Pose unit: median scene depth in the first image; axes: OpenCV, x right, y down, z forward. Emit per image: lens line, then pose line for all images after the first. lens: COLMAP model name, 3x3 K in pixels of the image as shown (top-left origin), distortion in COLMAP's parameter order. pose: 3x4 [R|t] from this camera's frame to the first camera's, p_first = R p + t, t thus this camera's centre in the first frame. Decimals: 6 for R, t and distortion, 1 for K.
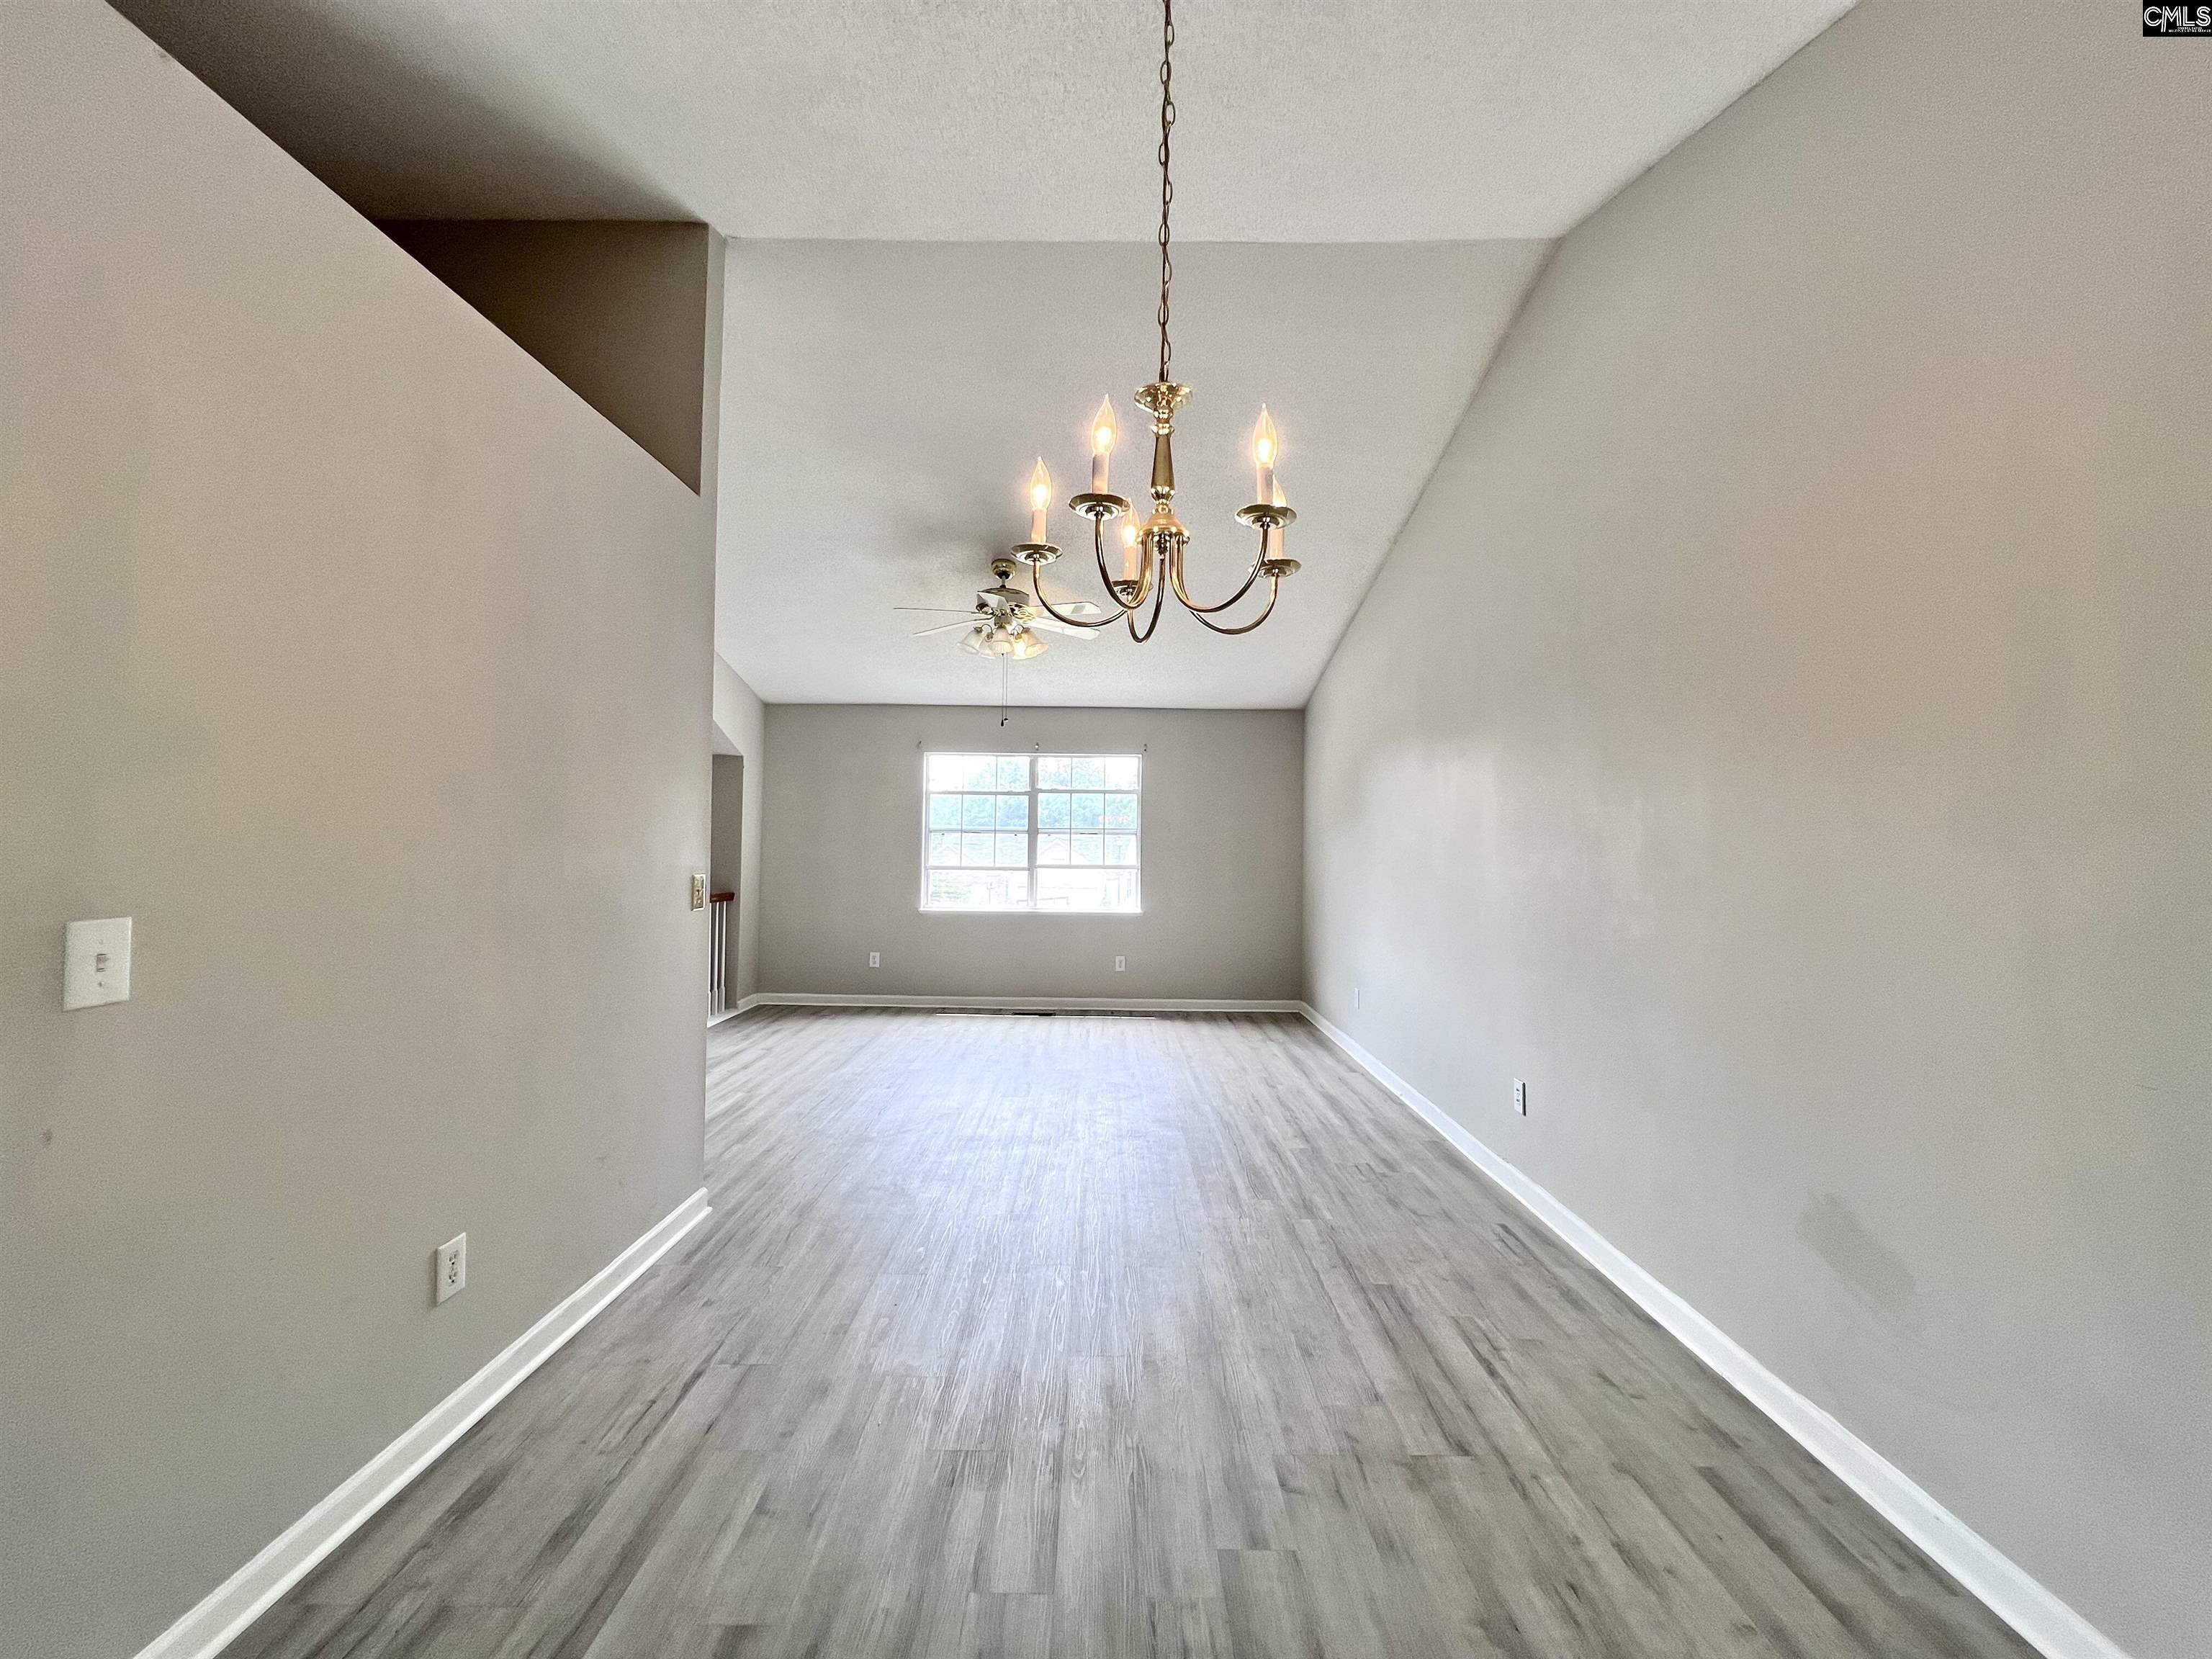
lens RADIAL K [[889.1, 0, 1106.0], [0, 889.1, 829.5], [0, 0, 1]] dist [-0.001936, 0.000311]
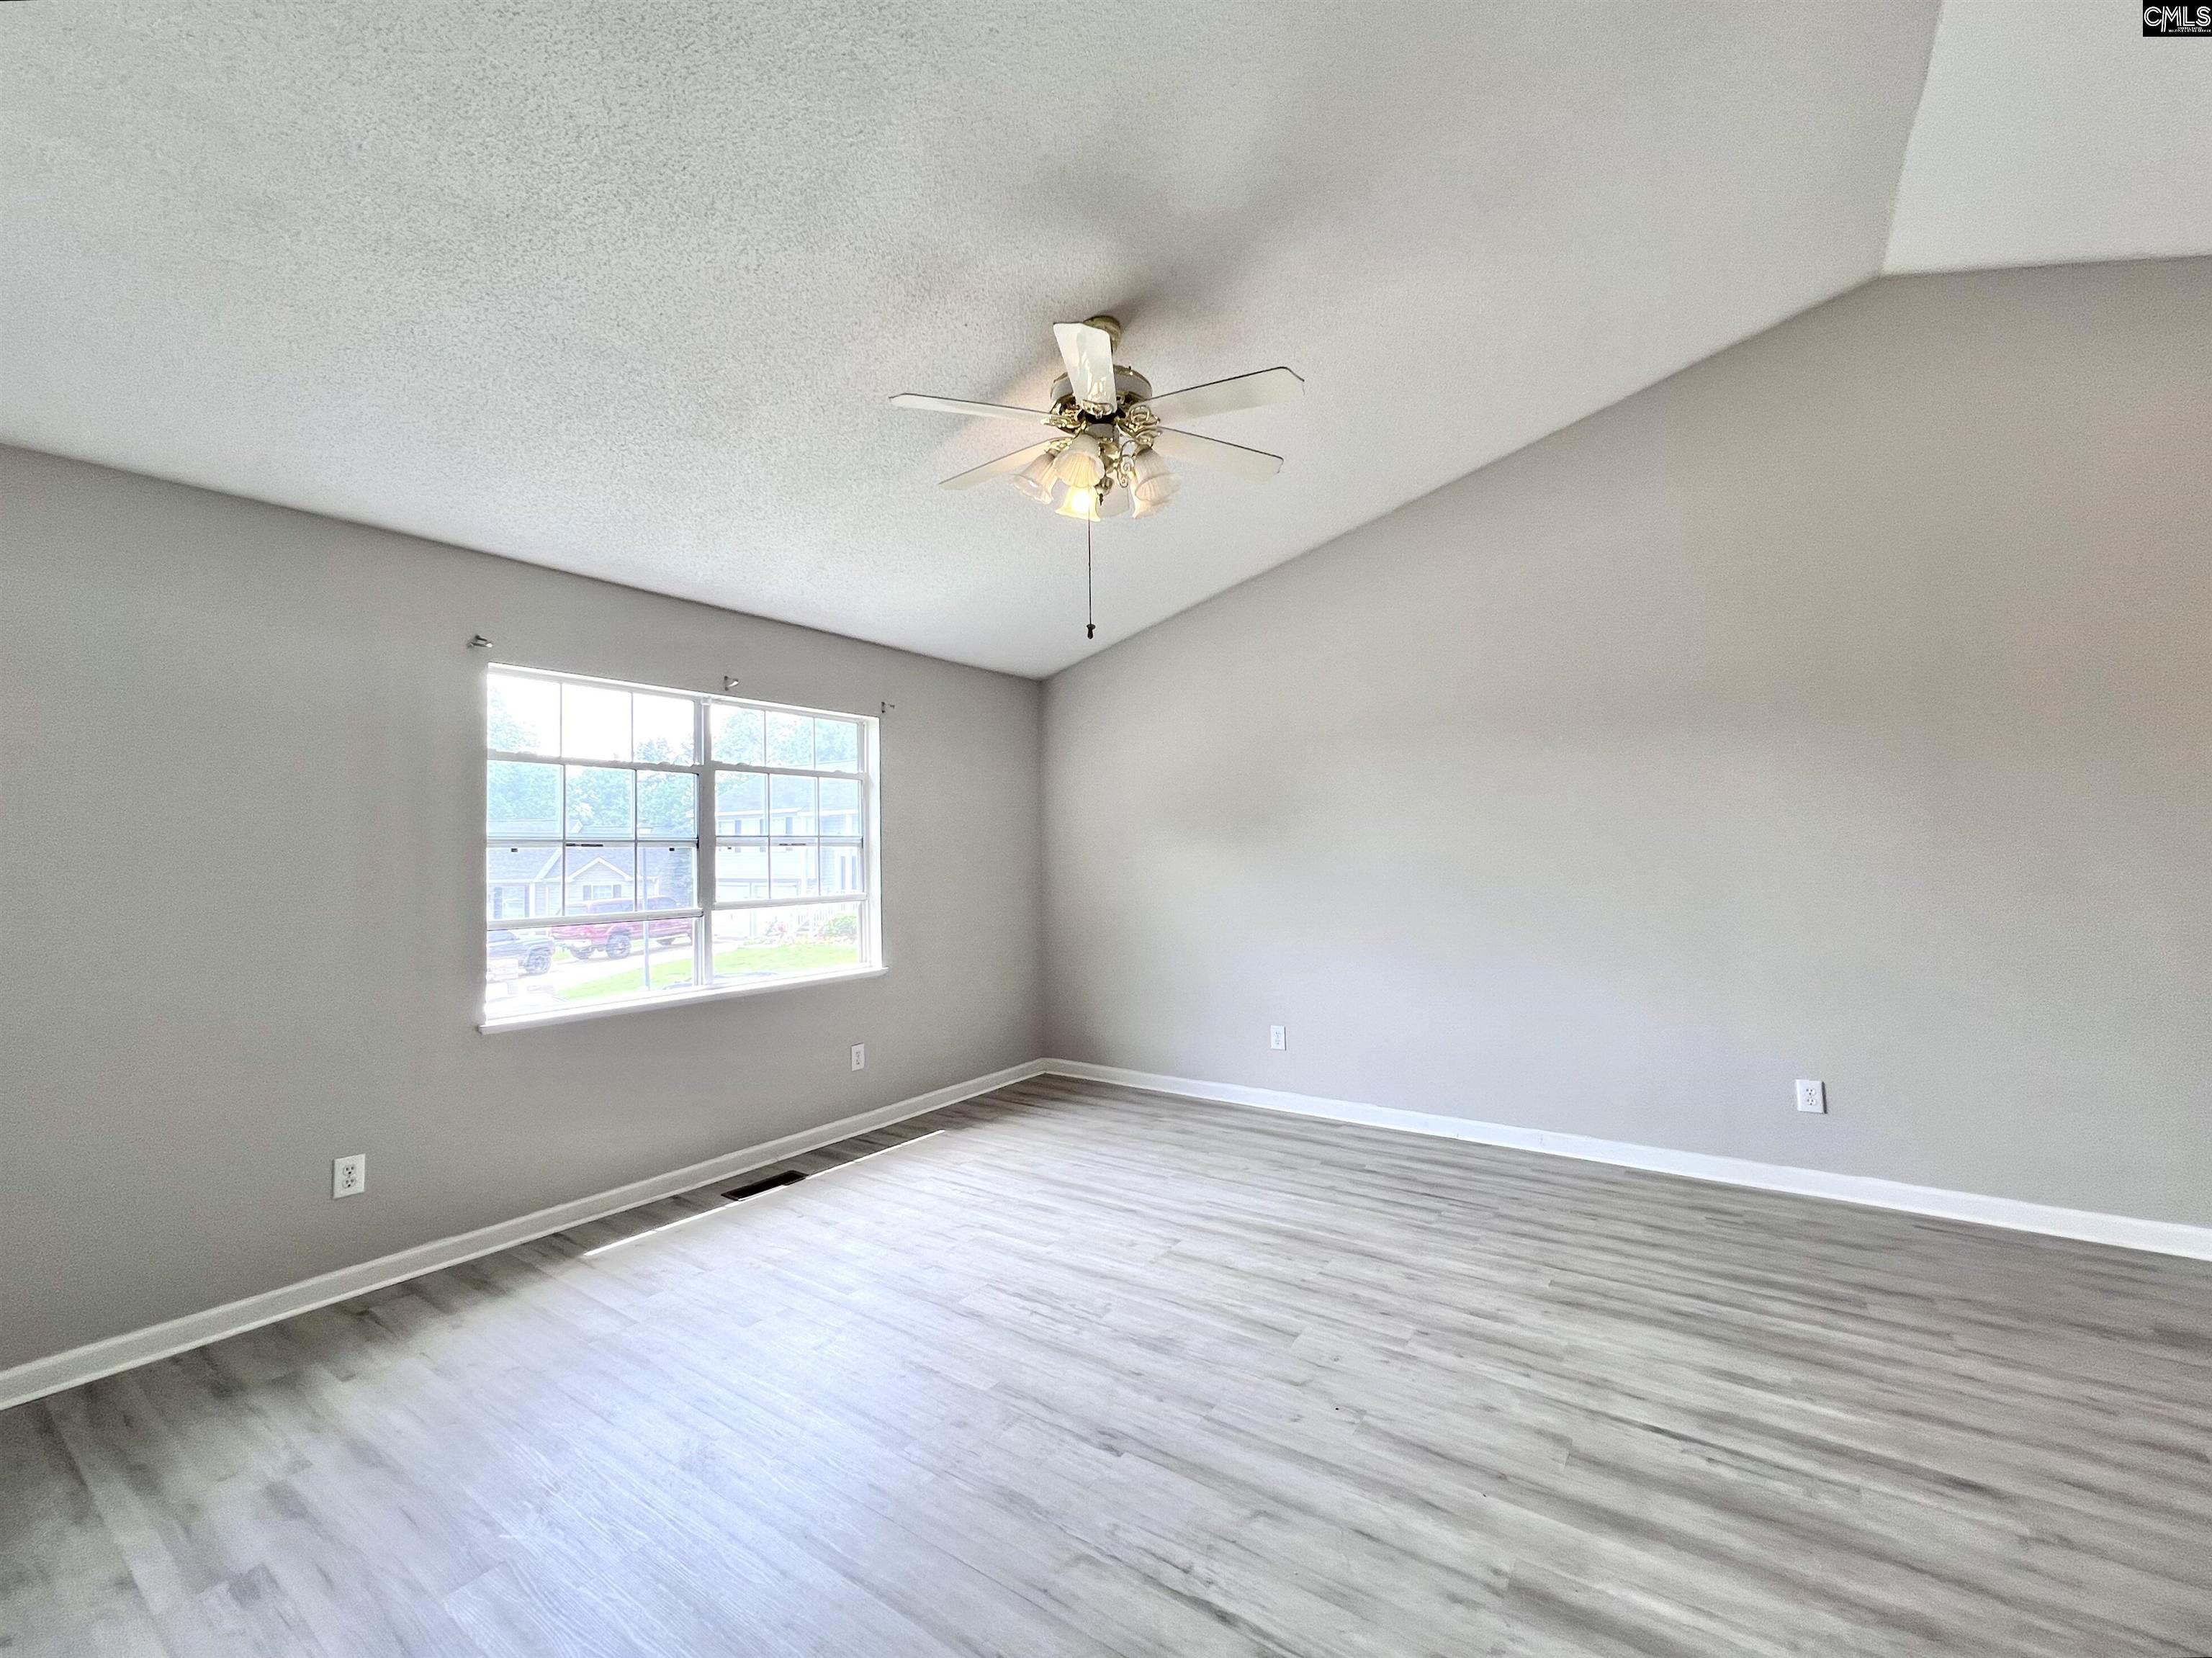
lens RADIAL K [[940.2, 0, 1106.0], [0, 940.2, 829.0], [0, 0, 1]] dist [0.002492, 0.000480]
pose [[0.576629, -0.000088, 0.817006, -0.408186], [0.008629, 0.999945, -0.005982, -0.000285], [-0.816961, 0.010499, 0.576598, 0.491251]]
